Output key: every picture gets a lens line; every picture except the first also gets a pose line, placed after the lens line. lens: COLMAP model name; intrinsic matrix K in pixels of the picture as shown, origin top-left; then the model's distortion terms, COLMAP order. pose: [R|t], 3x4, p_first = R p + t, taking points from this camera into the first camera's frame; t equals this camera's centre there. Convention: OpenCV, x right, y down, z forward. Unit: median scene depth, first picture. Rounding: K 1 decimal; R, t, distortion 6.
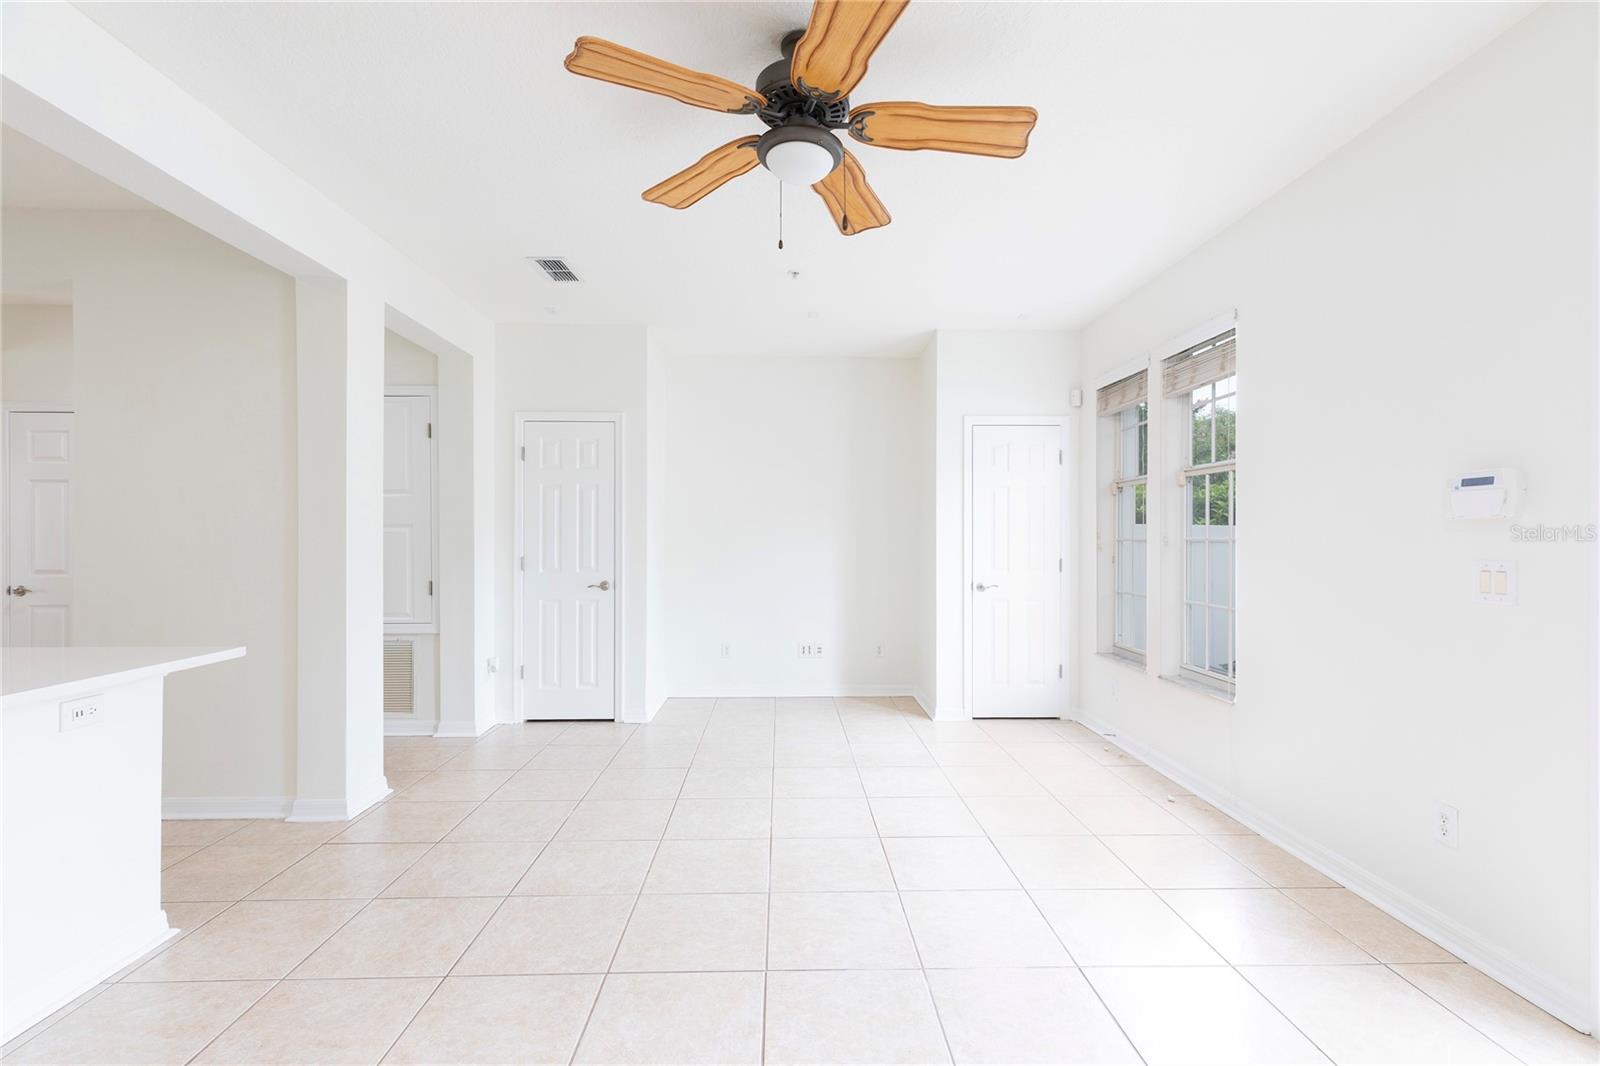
lens RADIAL K [[723.5, 0, 800.0], [0, 723.5, 533.0], [0, 0, 1]] dist [0.002642, 0.000645]
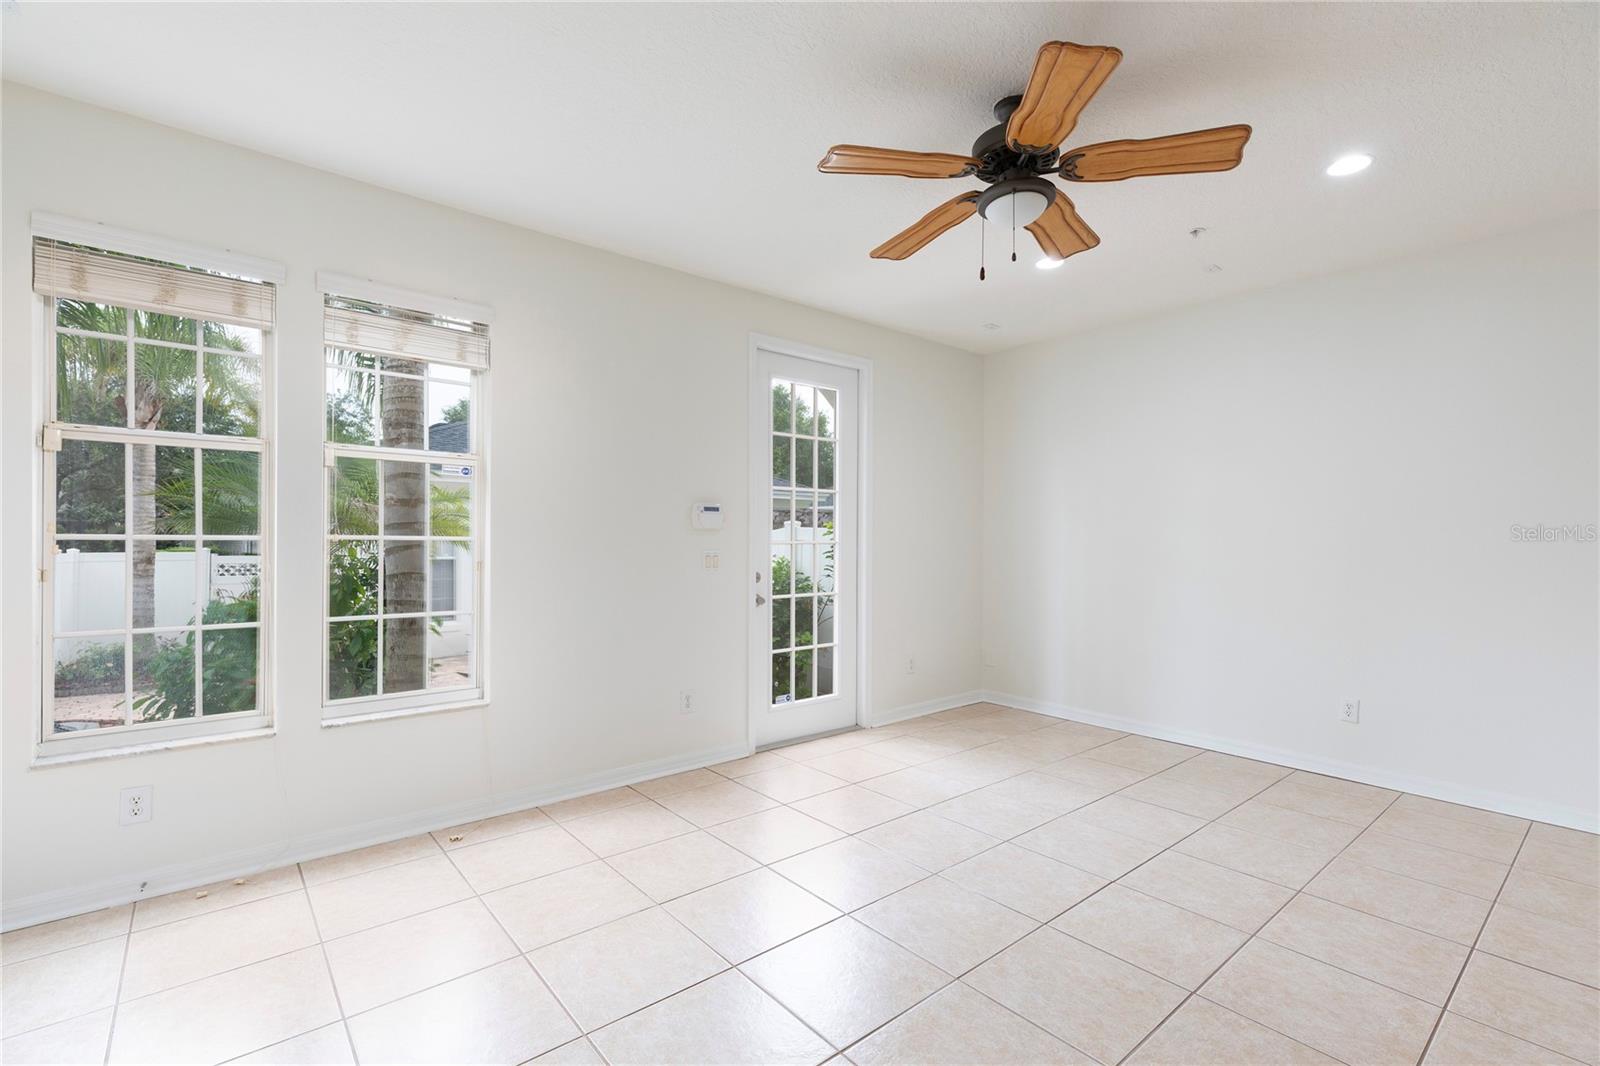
lens RADIAL K [[723.5, 0, 800.0], [0, 723.5, 533.0], [0, 0, 1]] dist [0.002642, 0.000645]
pose [[-0.627455, 0.000502, 0.778652, -0.629966], [-0.013120, 0.999851, -0.011217, 0.010425], [-0.778542, -0.017254, -0.627355, 1.848768]]
